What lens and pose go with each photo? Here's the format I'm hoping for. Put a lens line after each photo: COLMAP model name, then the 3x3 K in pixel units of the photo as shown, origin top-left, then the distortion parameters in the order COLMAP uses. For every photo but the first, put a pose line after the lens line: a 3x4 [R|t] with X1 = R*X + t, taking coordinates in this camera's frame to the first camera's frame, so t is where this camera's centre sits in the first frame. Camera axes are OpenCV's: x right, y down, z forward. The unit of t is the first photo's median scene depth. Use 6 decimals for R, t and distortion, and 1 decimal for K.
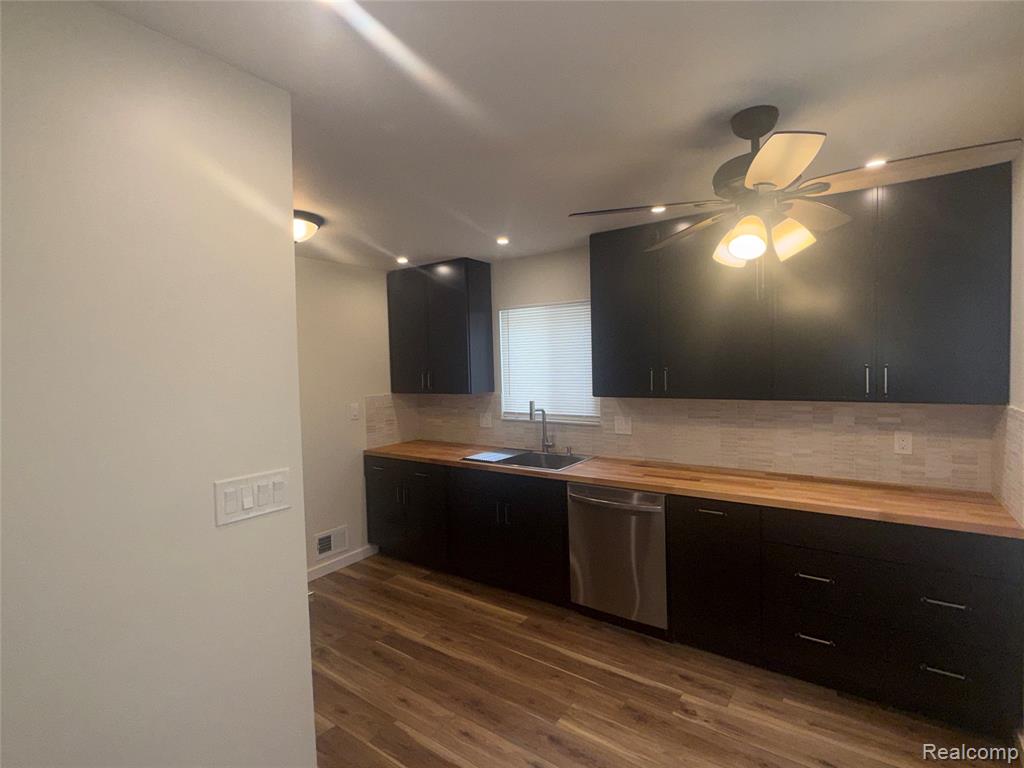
lens RADIAL K [[508.3, 0, 510.5], [0, 508.3, 384.8], [0, 0, 1]] dist [-0.000188, 0.000122]
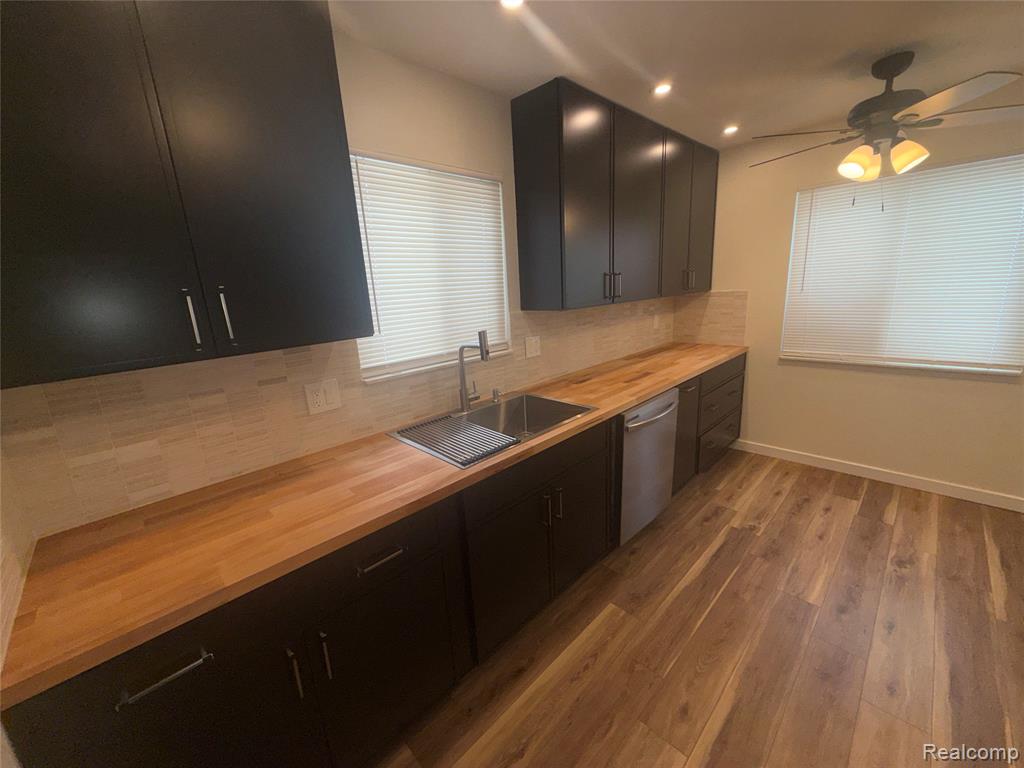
lens RADIAL K [[407.4, 0, 512.7], [0, 407.4, 385.3], [0, 0, 1]] dist [-0.001018, 0.000762]
pose [[0.169311, -0.213722, 0.962111, -0.509124], [0.105688, 0.974512, 0.197878, 0.004878], [-0.979879, 0.068180, 0.187584, 1.016449]]
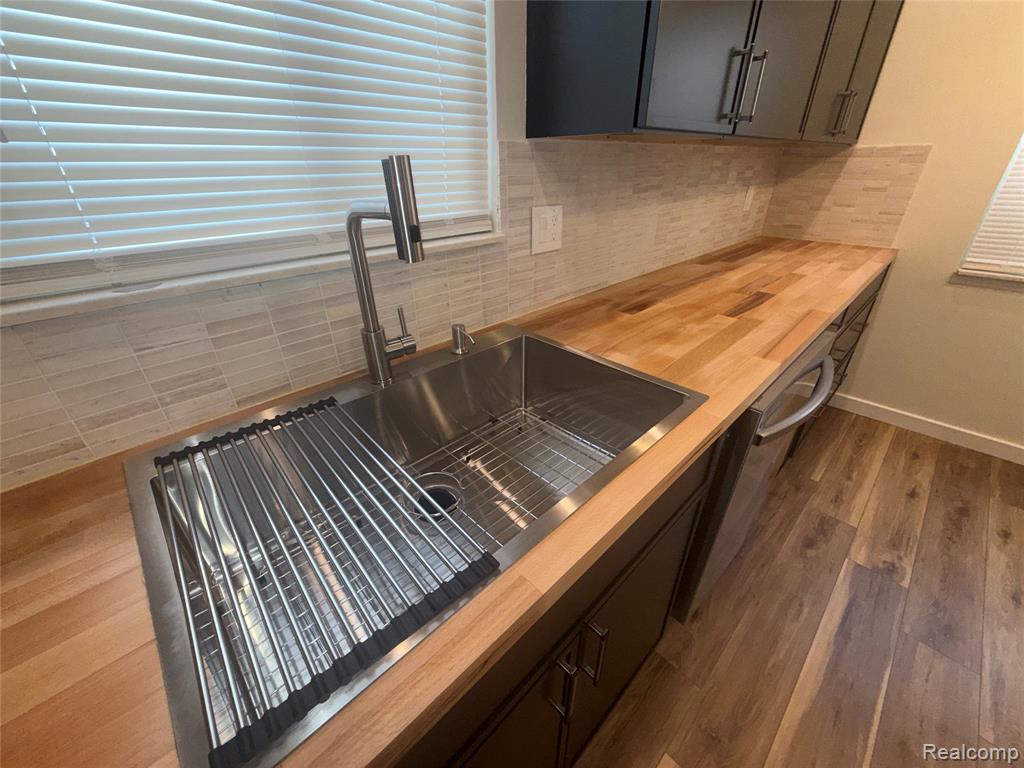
lens RADIAL K [[407.4, 0, 510.0], [0, 407.4, 385.3], [0, 0, 1]] dist [-0.001018, 0.000762]
pose [[0.188024, -0.443028, 0.876569, -0.140414], [0.062353, 0.896071, 0.439510, 0.052162], [-0.980183, -0.027981, 0.196107, 1.074517]]
